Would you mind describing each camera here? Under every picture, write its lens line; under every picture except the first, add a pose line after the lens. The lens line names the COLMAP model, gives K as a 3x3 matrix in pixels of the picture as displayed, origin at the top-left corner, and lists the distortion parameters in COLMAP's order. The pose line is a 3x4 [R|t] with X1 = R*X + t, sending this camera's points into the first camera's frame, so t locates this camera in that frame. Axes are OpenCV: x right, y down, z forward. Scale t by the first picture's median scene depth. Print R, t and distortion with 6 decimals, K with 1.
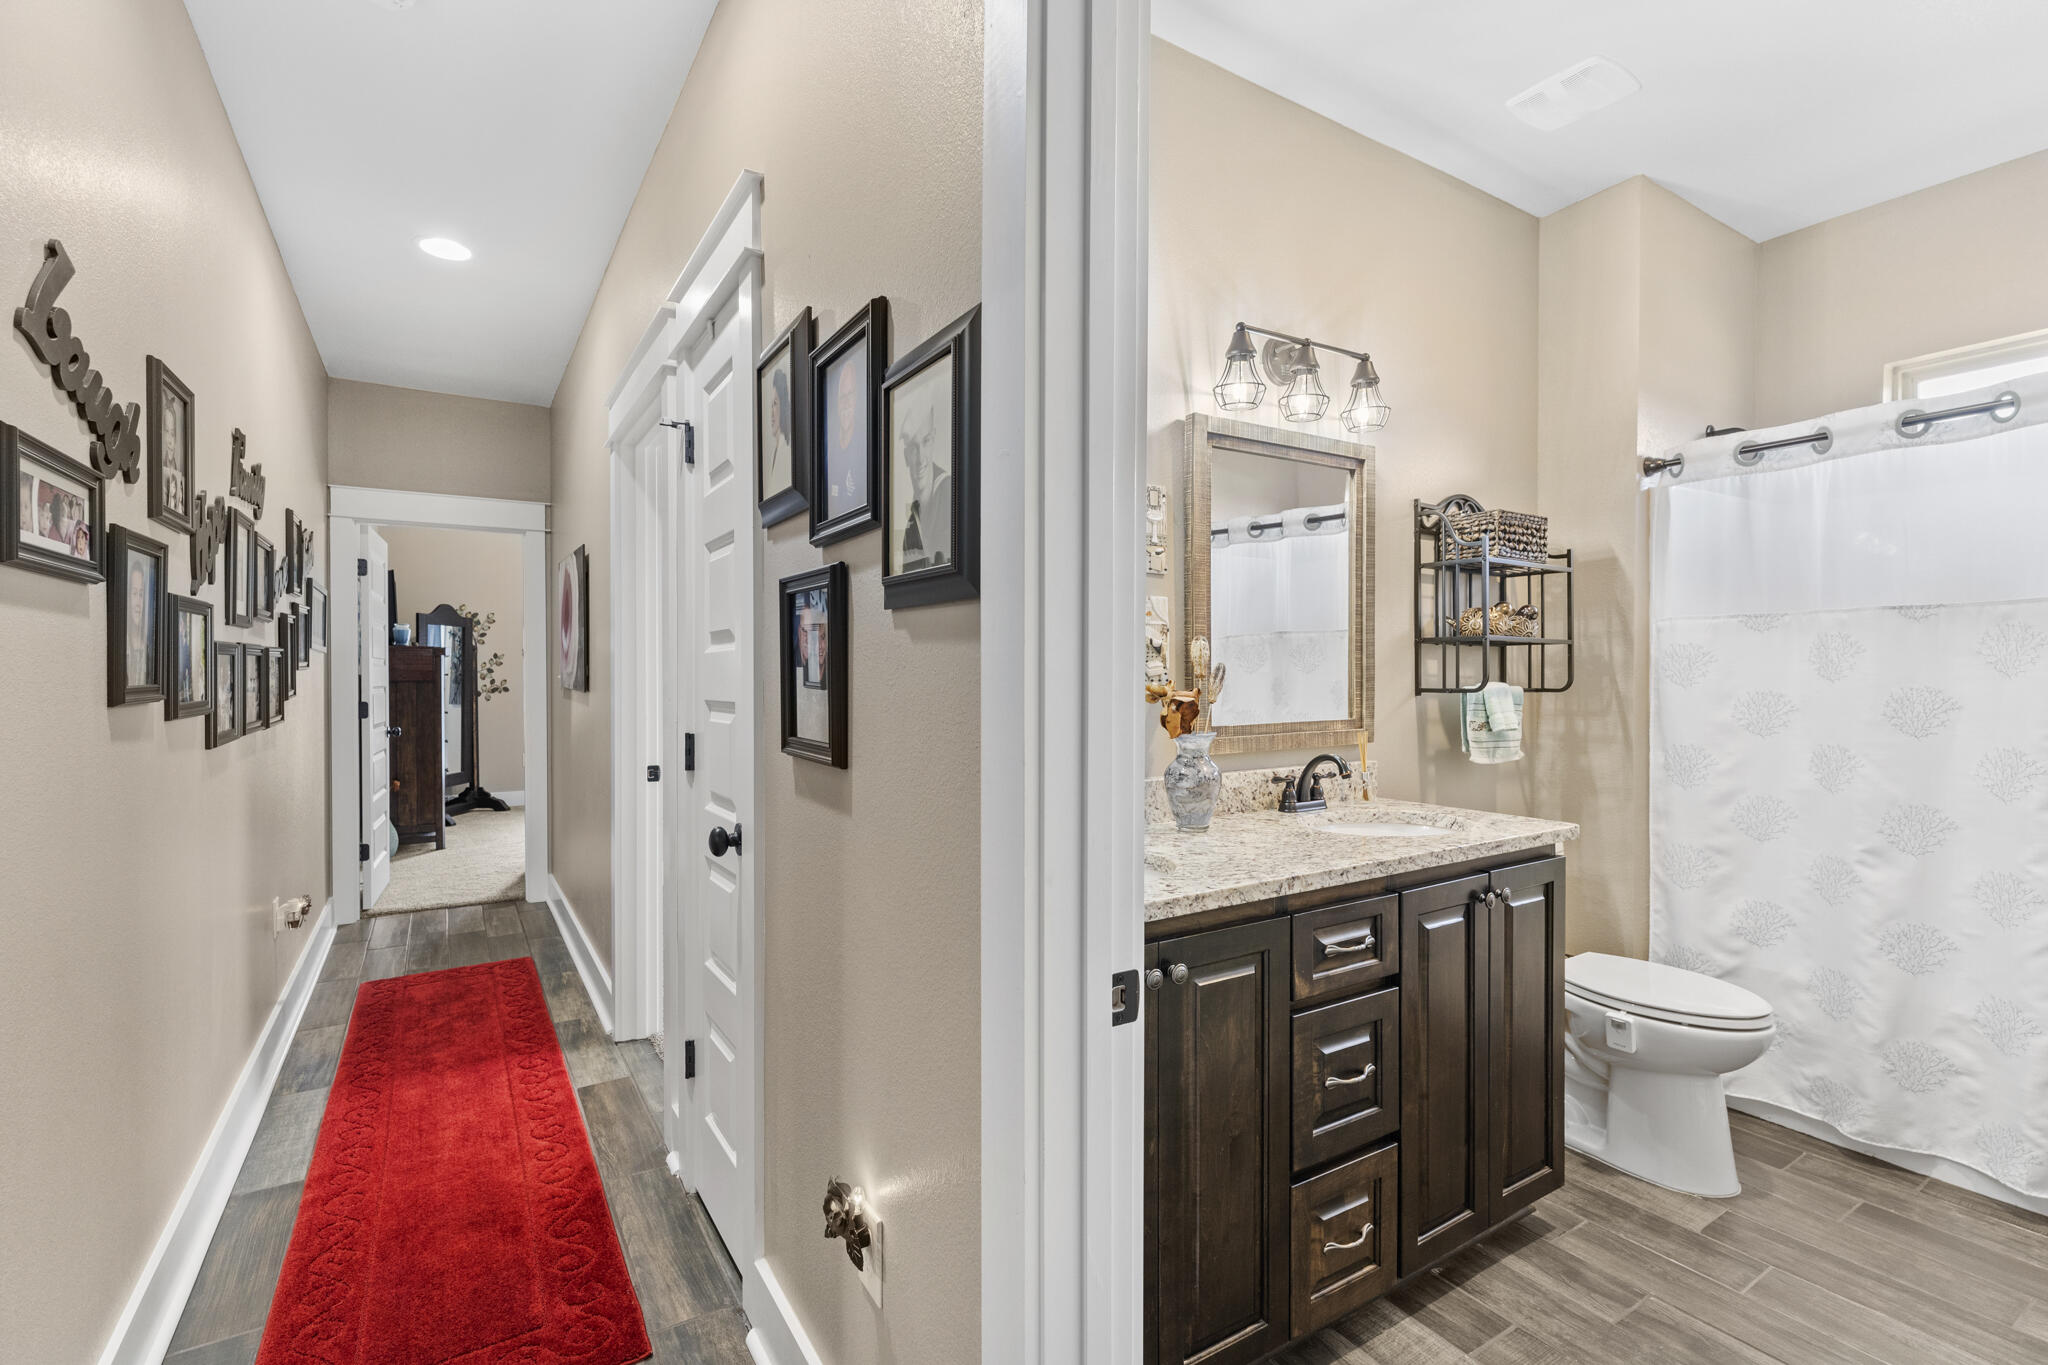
lens RADIAL K [[940.2, 0, 1019.0], [0, 940.2, 693.9], [0, 0, 1]] dist [-0.003362, -0.001765]
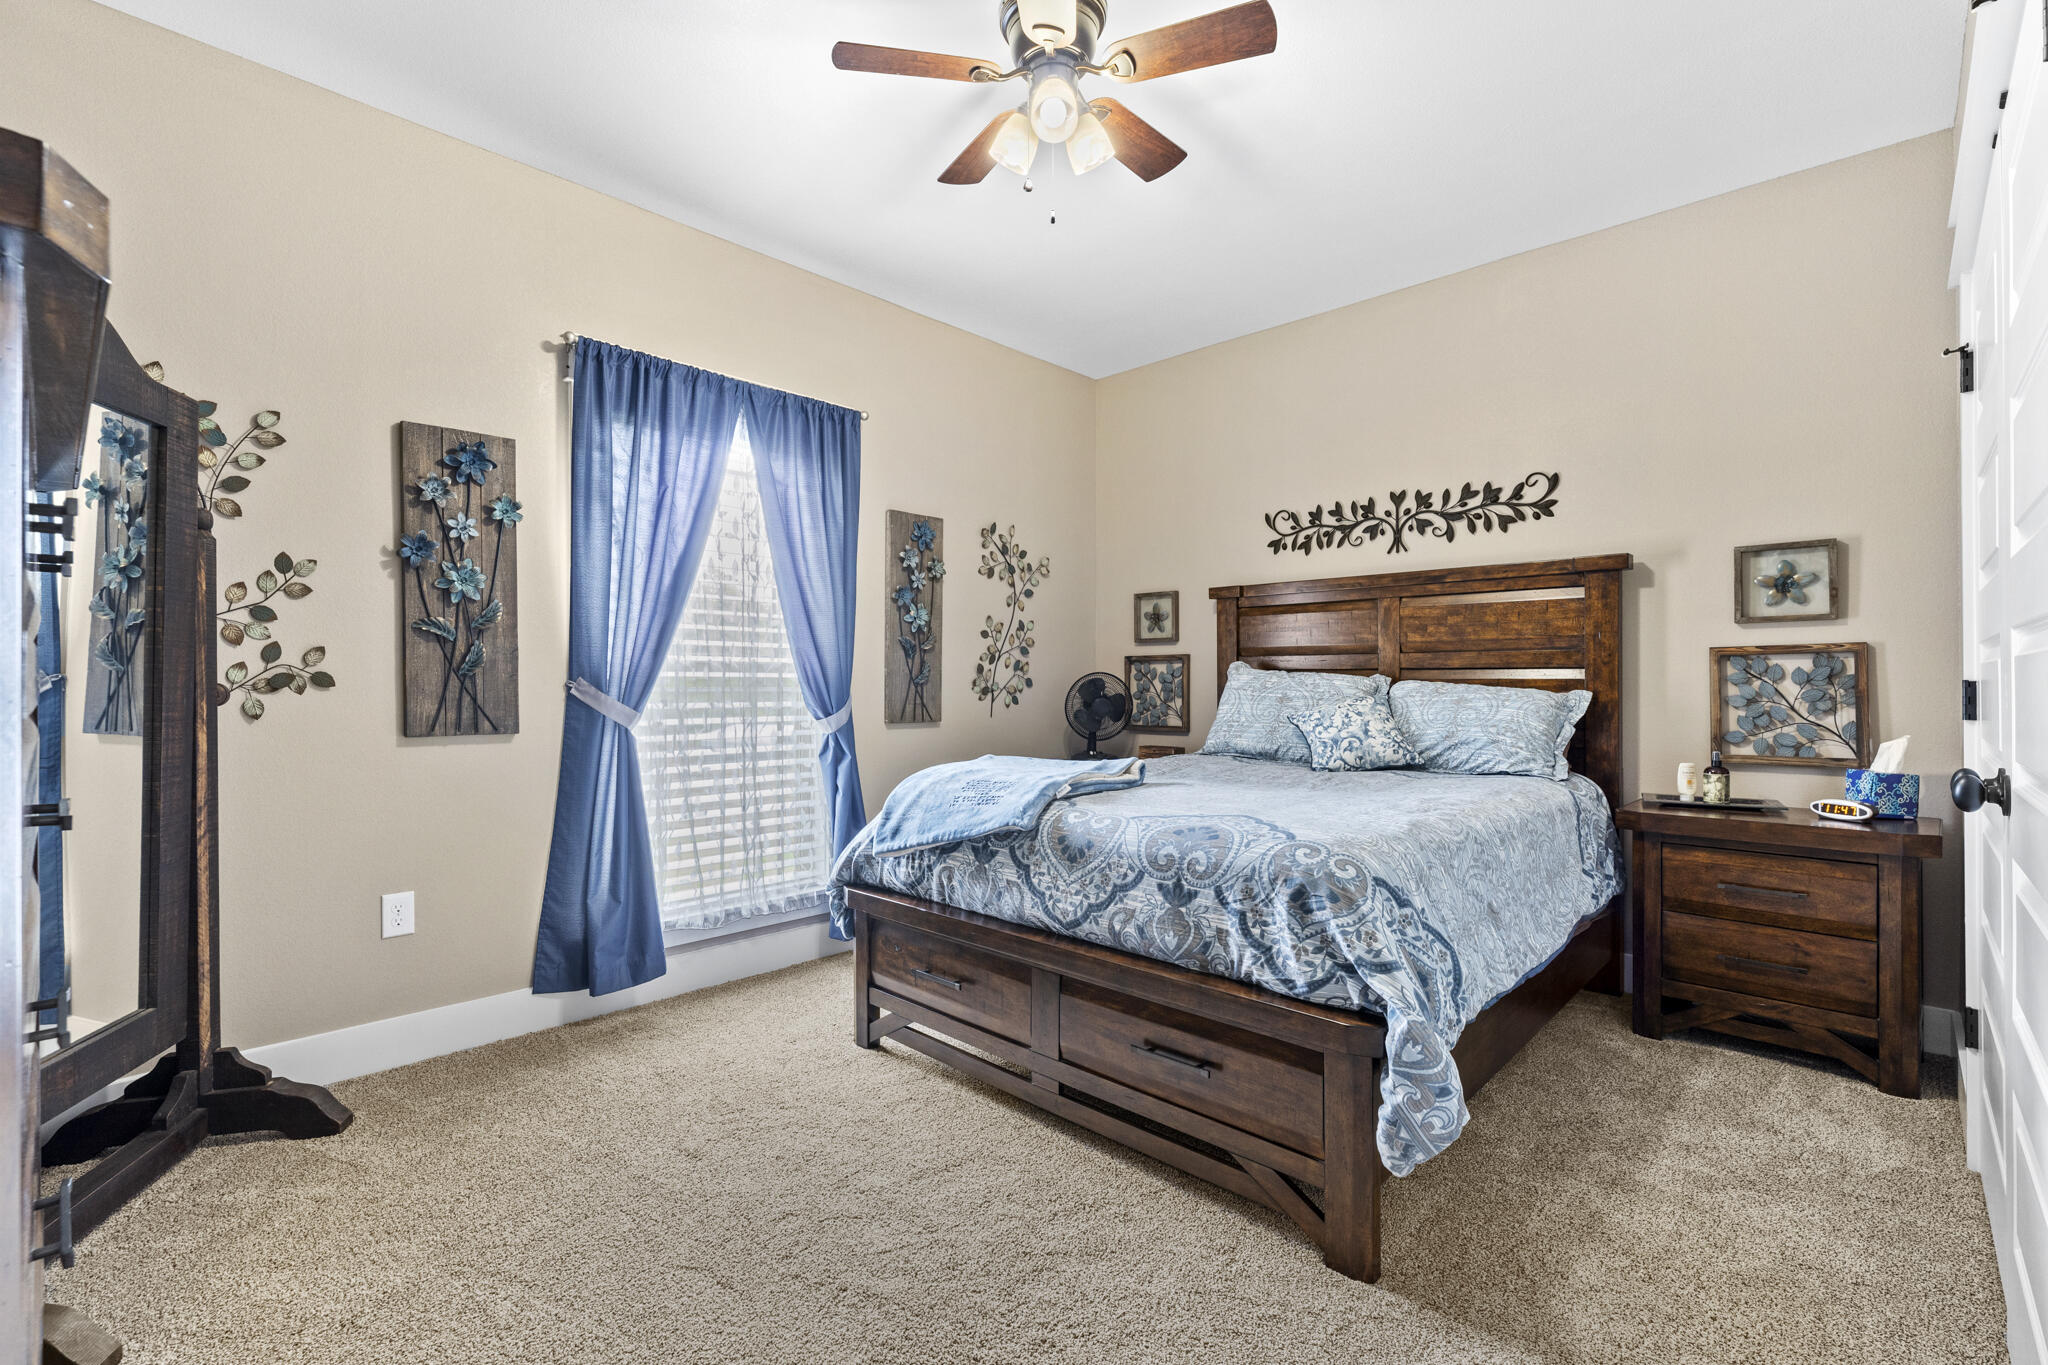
lens RADIAL K [[940.2, 0, 1028.6], [0, 940.2, 678.6], [0, 0, 1]] dist [-0.003362, -0.001765]
pose [[0.974979, 0.001959, 0.222289, -0.403195], [-0.000795, 0.999985, -0.005328, -0.003942], [-0.222296, 0.005018, 0.974966, 0.677272]]
